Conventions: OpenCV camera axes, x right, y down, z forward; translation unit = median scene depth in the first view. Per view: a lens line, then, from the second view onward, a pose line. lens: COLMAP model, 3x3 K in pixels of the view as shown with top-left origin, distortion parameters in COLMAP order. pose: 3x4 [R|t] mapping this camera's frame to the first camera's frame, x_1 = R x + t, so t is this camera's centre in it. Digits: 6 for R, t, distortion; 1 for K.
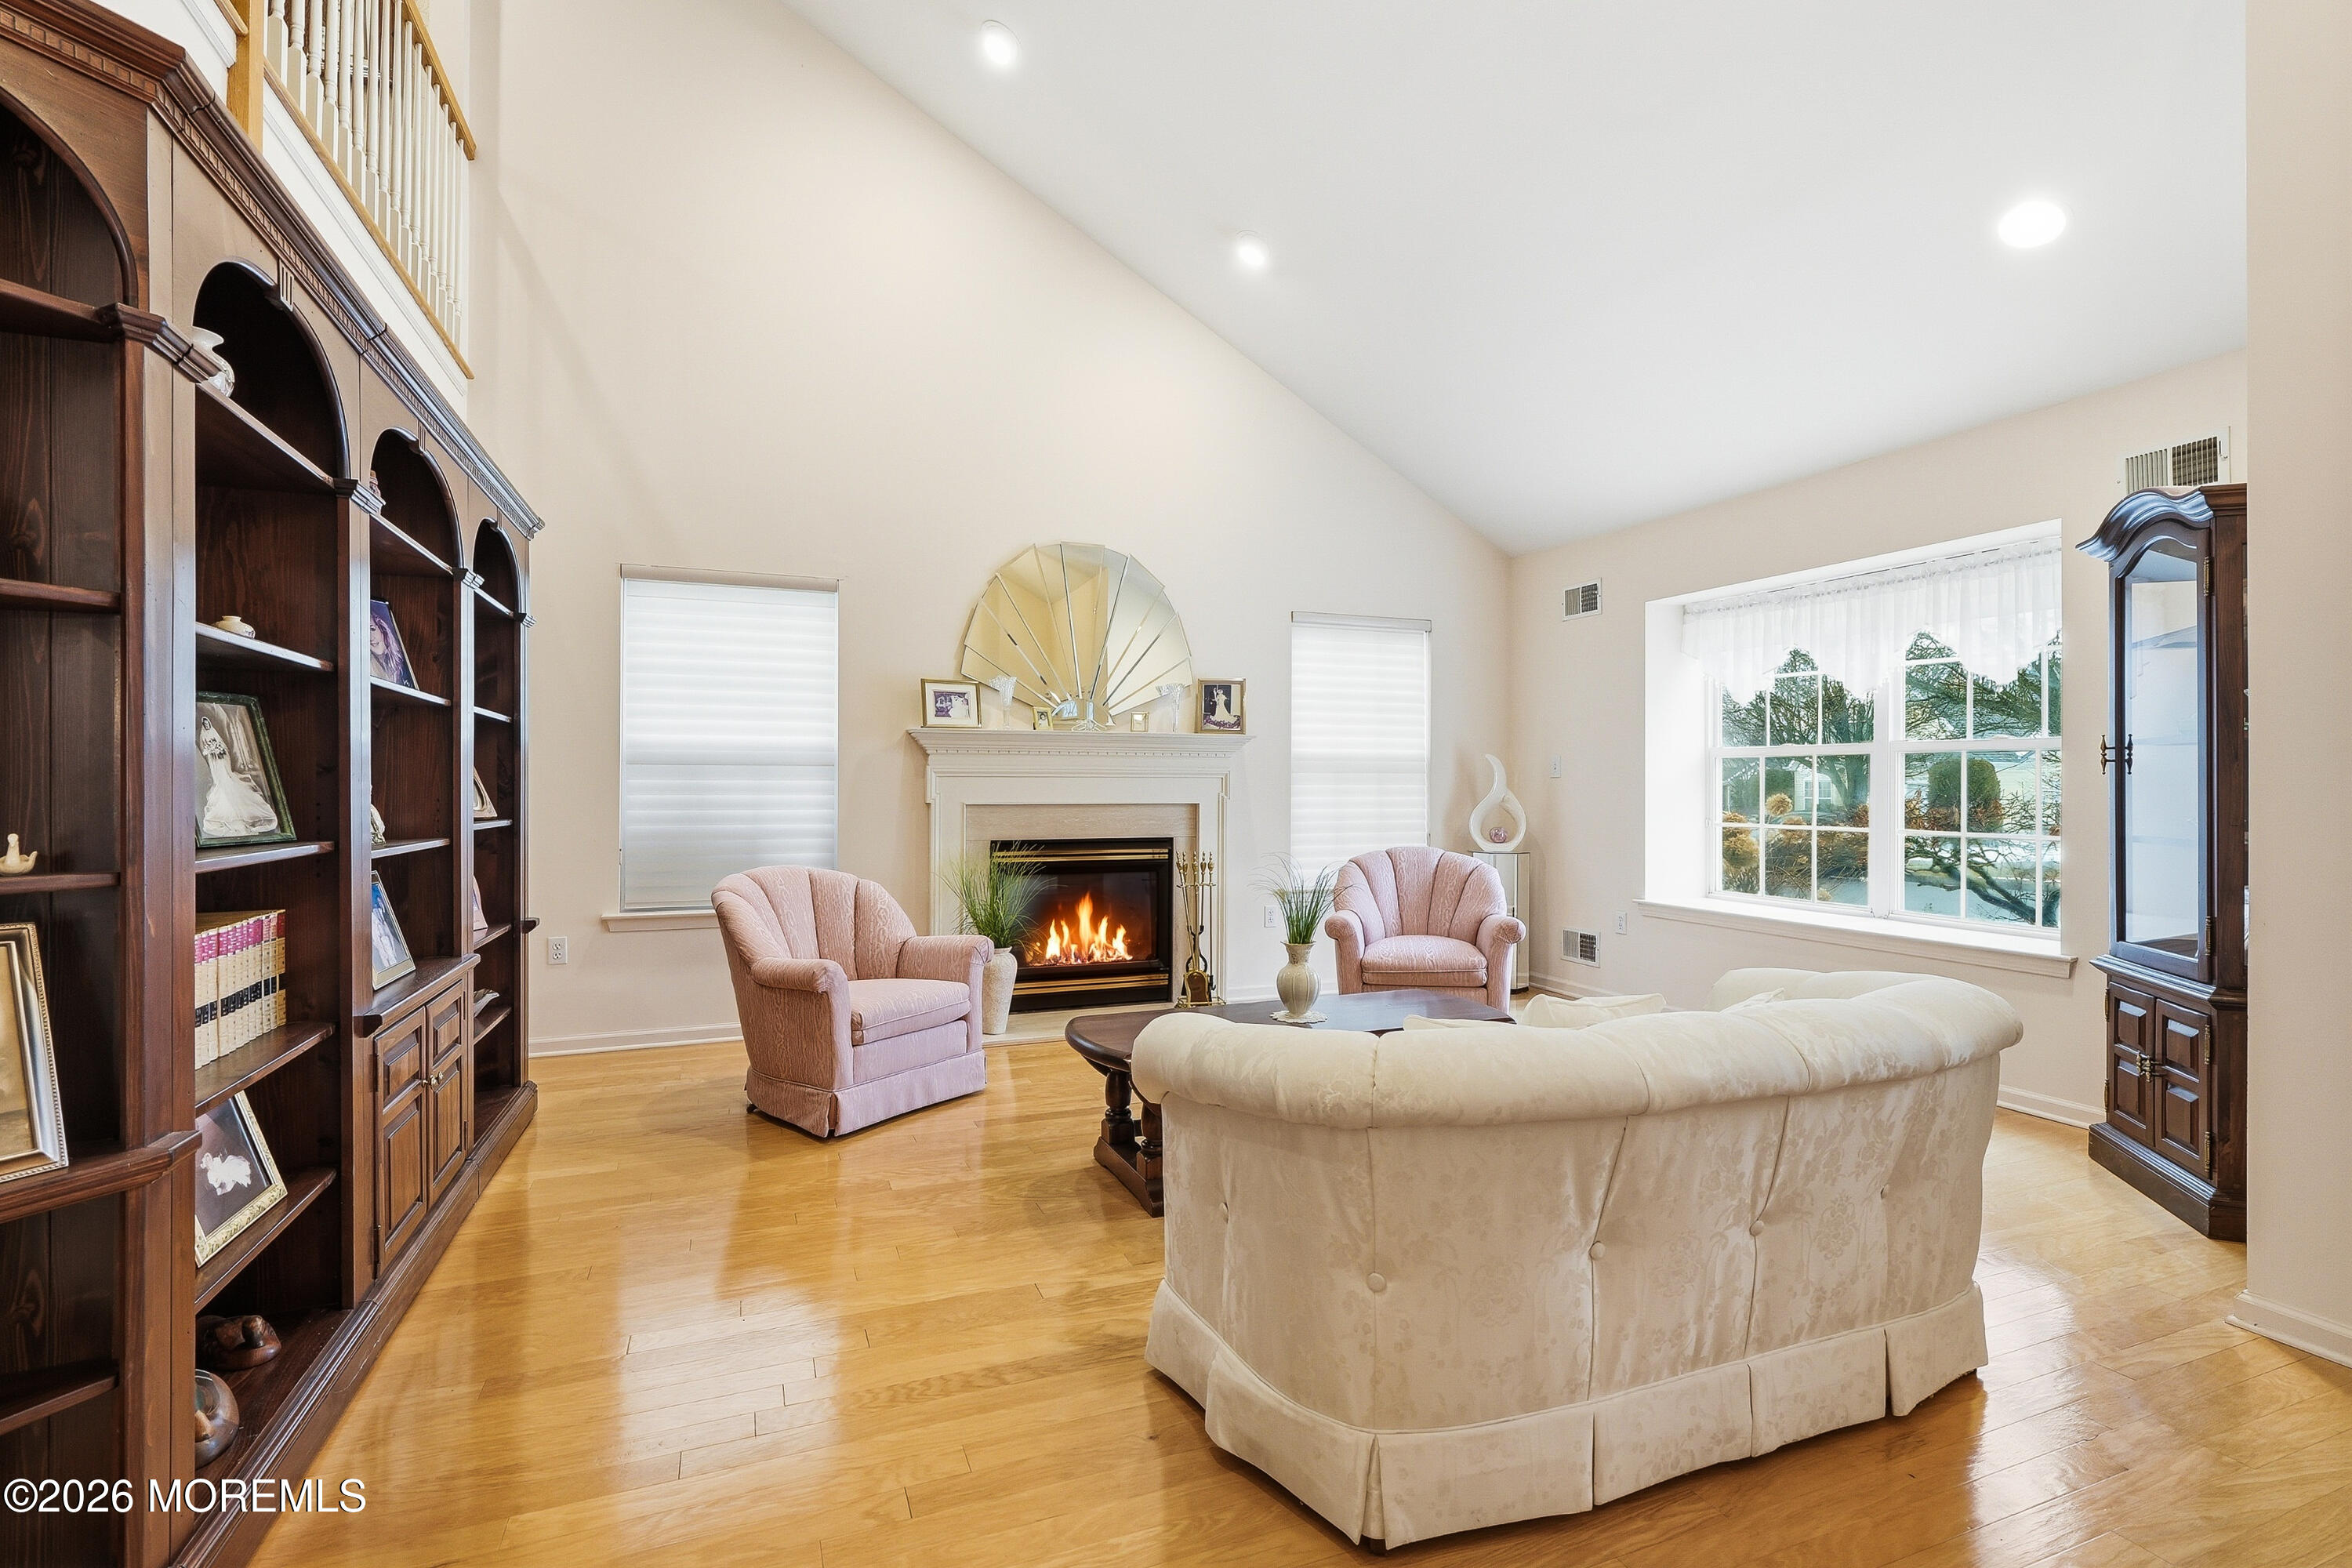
lens RADIAL K [[1077.2, 0, 1170.2], [0, 1077.2, 787.1], [0, 0, 1]] dist [-0.006092, 0.001440]
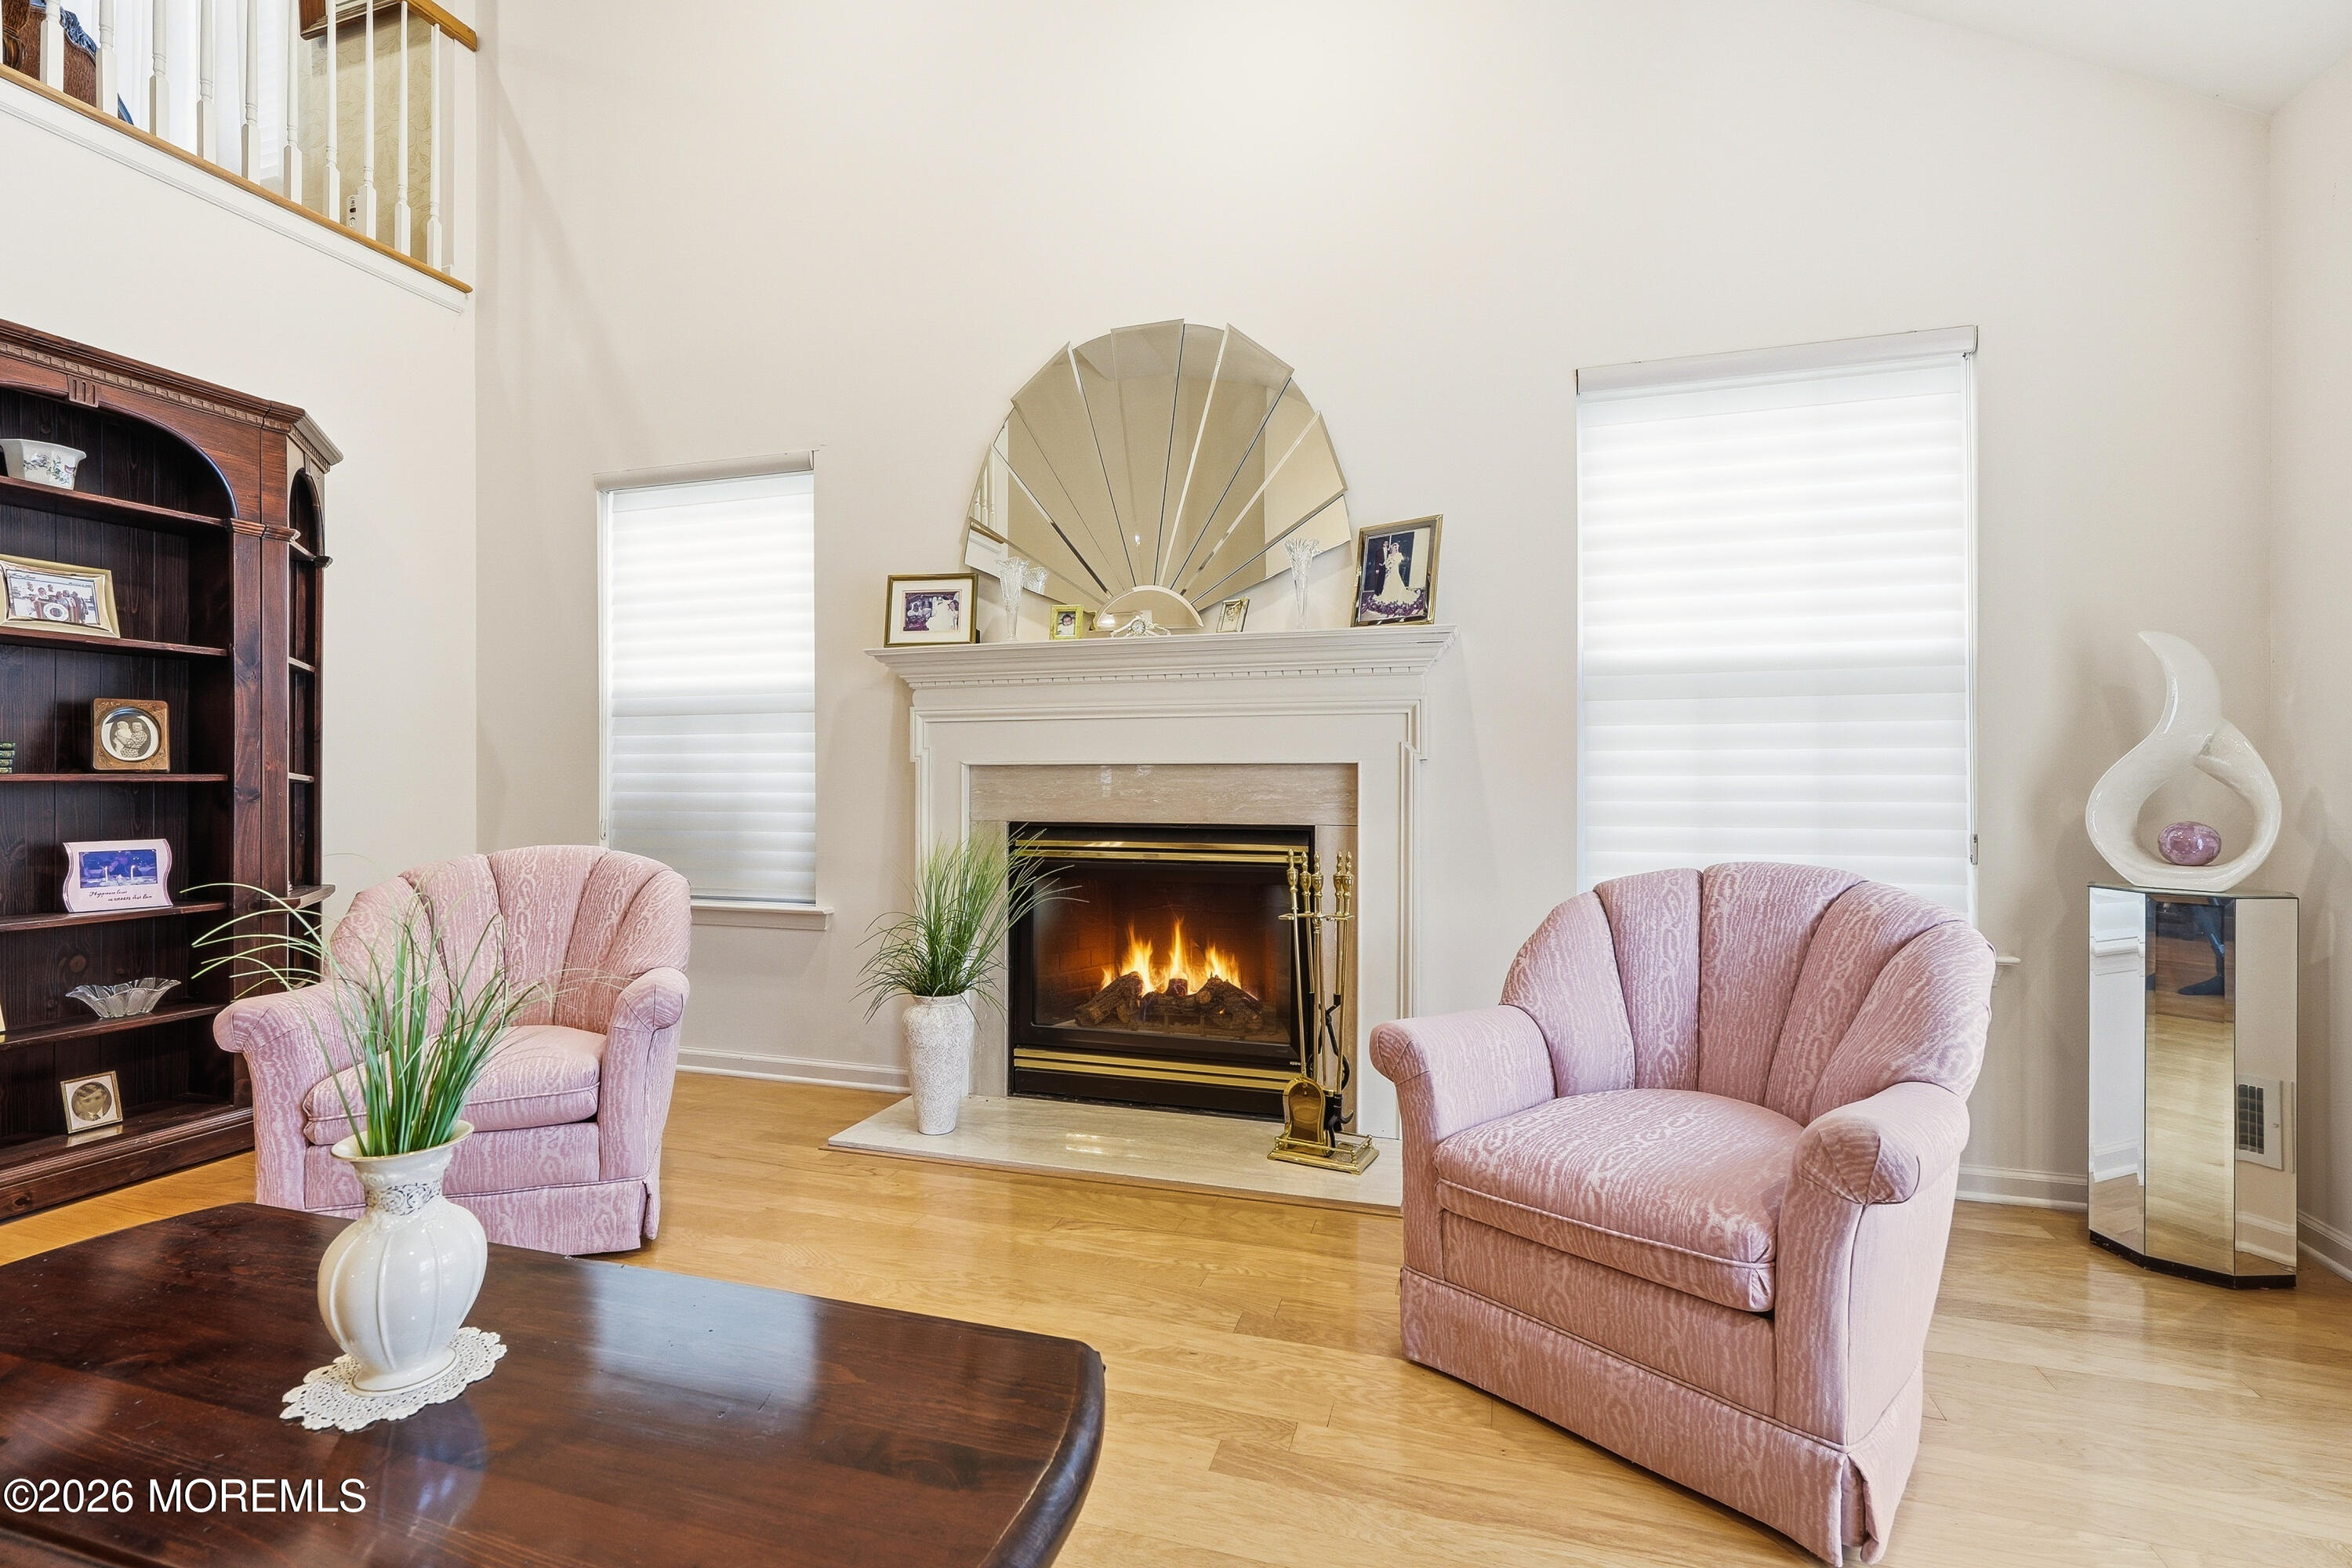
lens RADIAL K [[1077.2, 0, 1175.9], [0, 1077.2, 776.7], [0, 0, 1]] dist [-0.006092, 0.001440]
pose [[0.773766, -0.002717, -0.633466, 0.313407], [0.003808, 0.999993, 0.000363, 0.022994], [0.633460, -0.002693, 0.773771, 0.568278]]
